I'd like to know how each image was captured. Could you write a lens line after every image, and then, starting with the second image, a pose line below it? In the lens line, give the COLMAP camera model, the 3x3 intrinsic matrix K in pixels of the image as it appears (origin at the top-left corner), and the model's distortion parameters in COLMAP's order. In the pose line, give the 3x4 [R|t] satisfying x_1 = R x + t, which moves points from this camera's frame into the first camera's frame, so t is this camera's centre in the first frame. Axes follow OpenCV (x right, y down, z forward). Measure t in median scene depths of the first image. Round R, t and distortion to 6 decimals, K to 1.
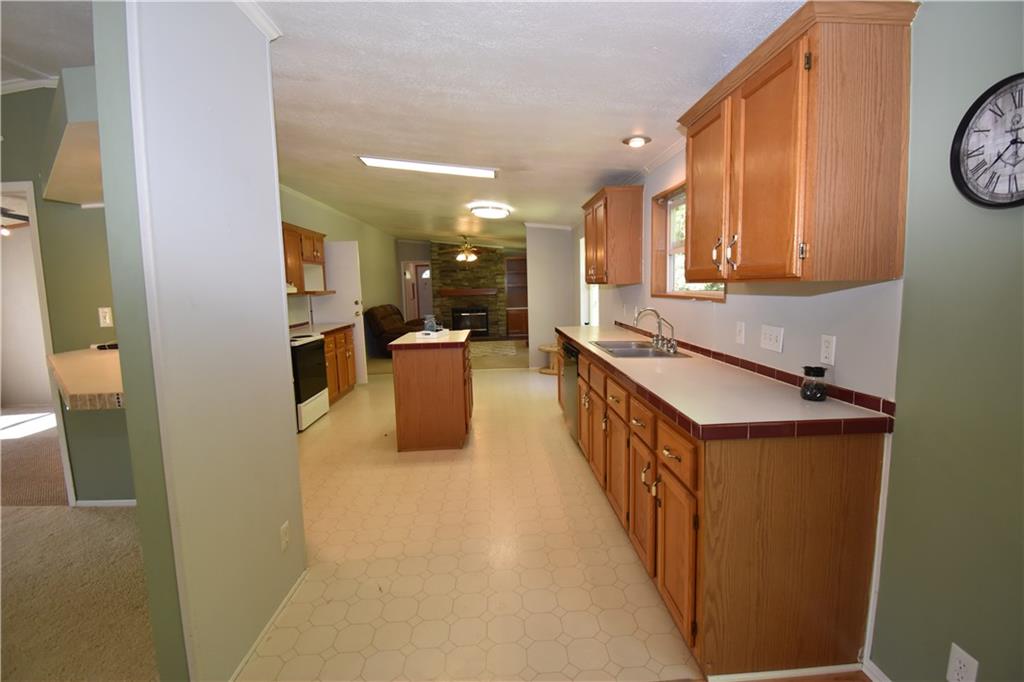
lens RADIAL K [[455.6, 0, 510.2], [0, 455.6, 336.4], [0, 0, 1]] dist [0.005234, -0.014688]
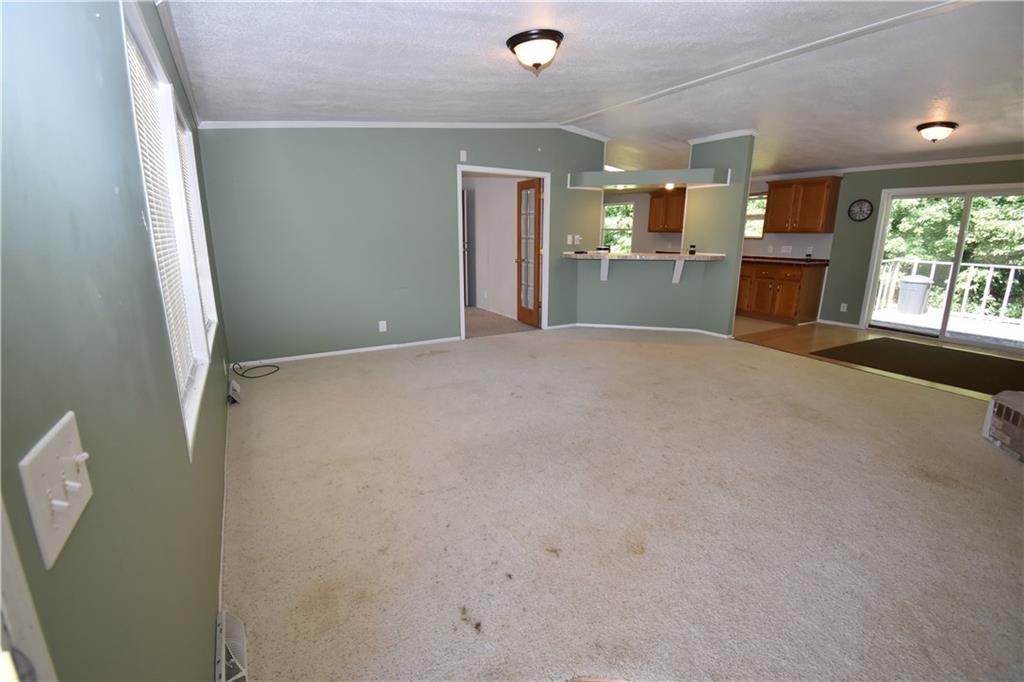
lens RADIAL K [[455.6, 0, 512.3], [0, 455.6, 334.6], [0, 0, 1]] dist [0.005234, -0.014688]
pose [[0.872985, -0.068507, 0.482912, -0.540417], [0.016687, 0.993702, 0.110804, 0.041635], [-0.487462, -0.088672, 0.868630, -0.194873]]
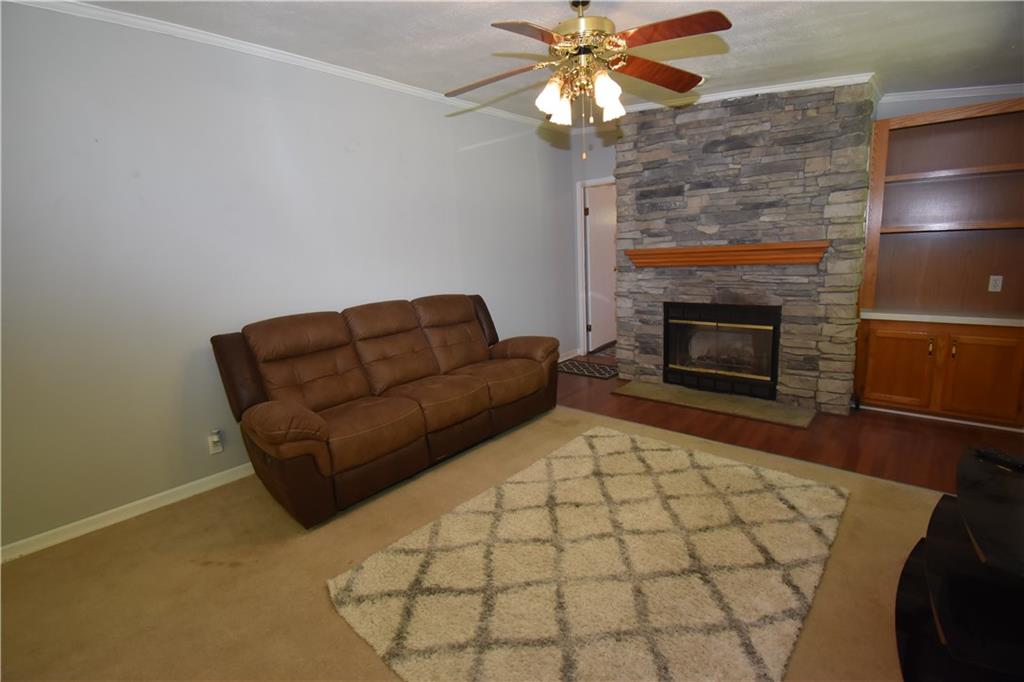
lens RADIAL K [[455.6, 0, 509.1], [0, 455.6, 335.9], [0, 0, 1]] dist [0.005234, -0.014688]
pose [[0.718605, 0.118715, -0.685211, 0.029181], [-0.046835, 0.991346, 0.122637, -0.075022], [0.693840, -0.056035, 0.717946, 0.678695]]
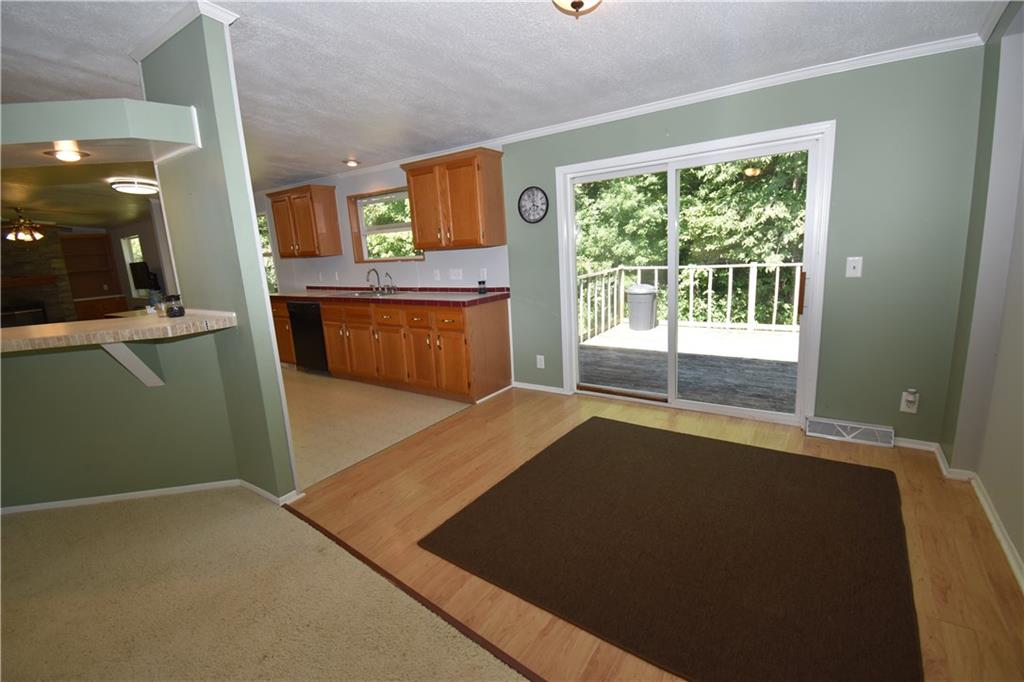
lens RADIAL K [[455.6, 0, 508.1], [0, 455.6, 334.6], [0, 0, 1]] dist [0.005234, -0.014688]
pose [[0.603534, -0.157677, 0.781591, -0.184729], [0.128305, 0.986683, 0.099976, 0.018433], [-0.786946, 0.039943, 0.615728, -0.096959]]
